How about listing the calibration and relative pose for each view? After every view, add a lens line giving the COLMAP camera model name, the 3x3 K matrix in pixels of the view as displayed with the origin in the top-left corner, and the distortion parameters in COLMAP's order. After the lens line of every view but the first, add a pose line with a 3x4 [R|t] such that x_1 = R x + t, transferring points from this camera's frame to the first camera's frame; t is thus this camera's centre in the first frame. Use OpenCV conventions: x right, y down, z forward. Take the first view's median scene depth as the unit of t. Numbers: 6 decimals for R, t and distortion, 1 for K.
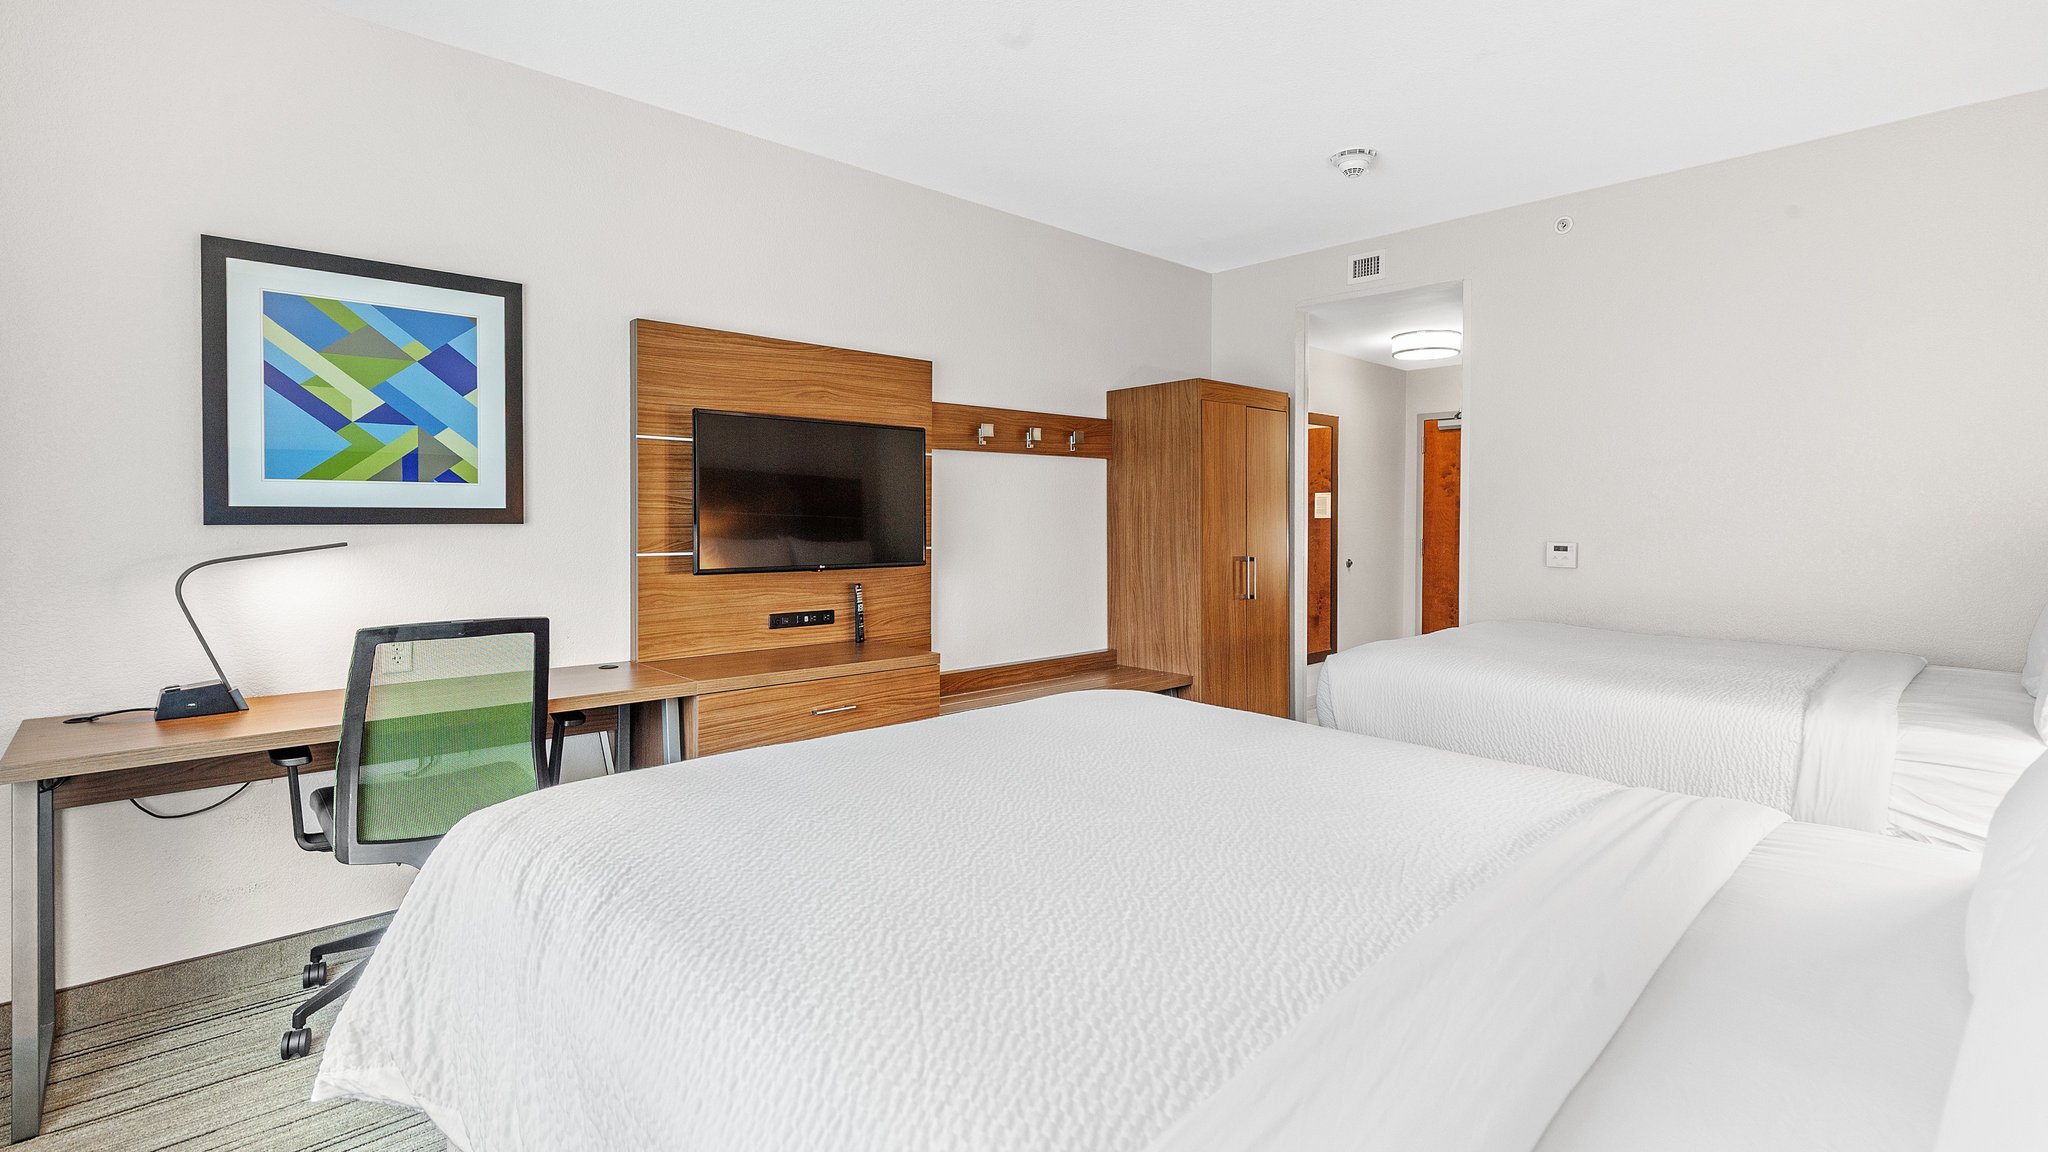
lens RADIAL K [[948.8, 0, 1023.6], [0, 948.8, 535.5], [0, 0, 1]] dist [-0.001320, -0.000285]
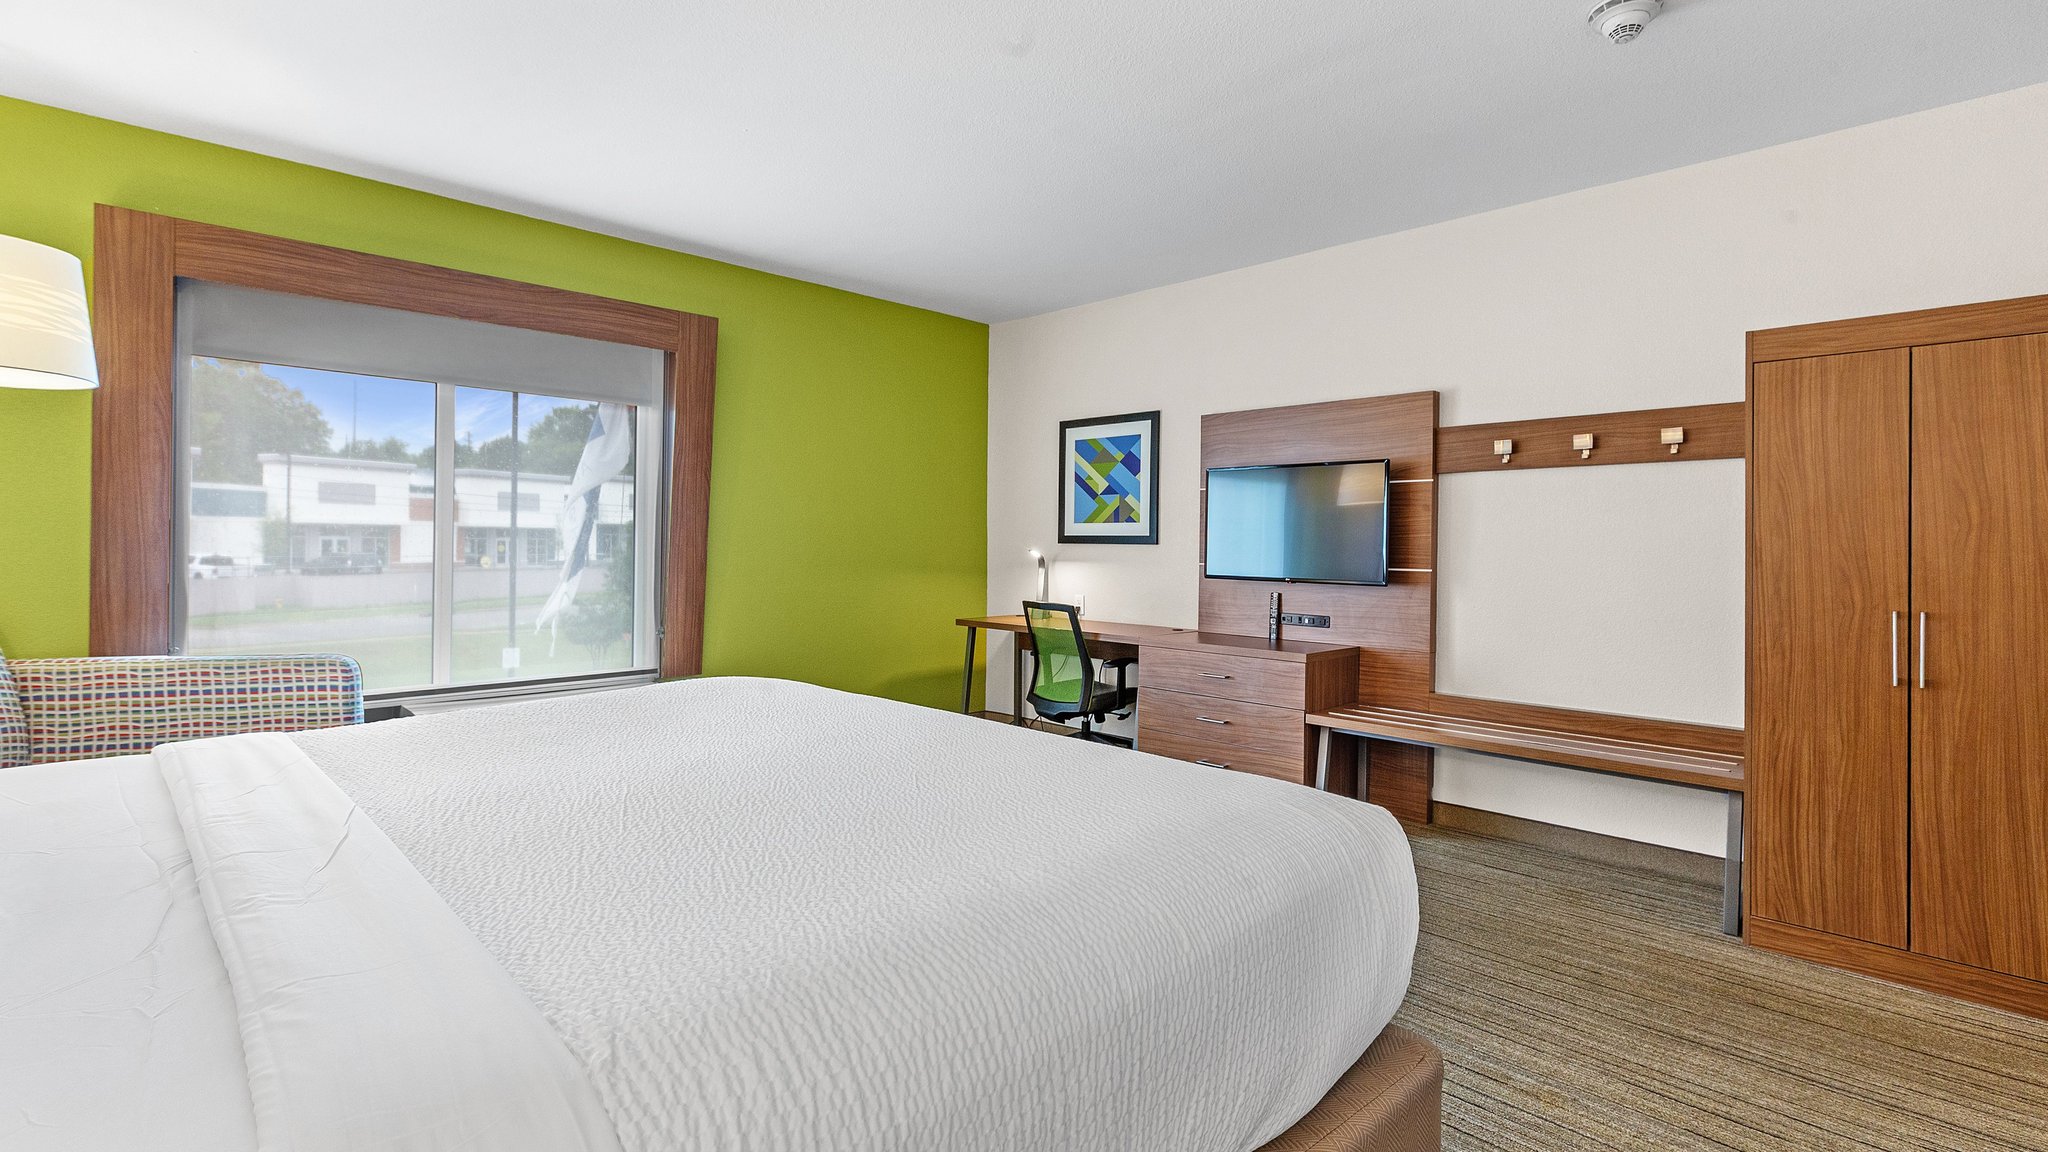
lens RADIAL K [[948.8, 0, 1023.6], [0, 948.8, 535.5], [0, 0, 1]] dist [-0.001320, -0.000285]
pose [[0.015919, -0.014492, -0.999768, 1.294372], [-0.029331, 0.999458, -0.014955, 0.005122], [0.999443, 0.029562, 0.015486, 0.751842]]
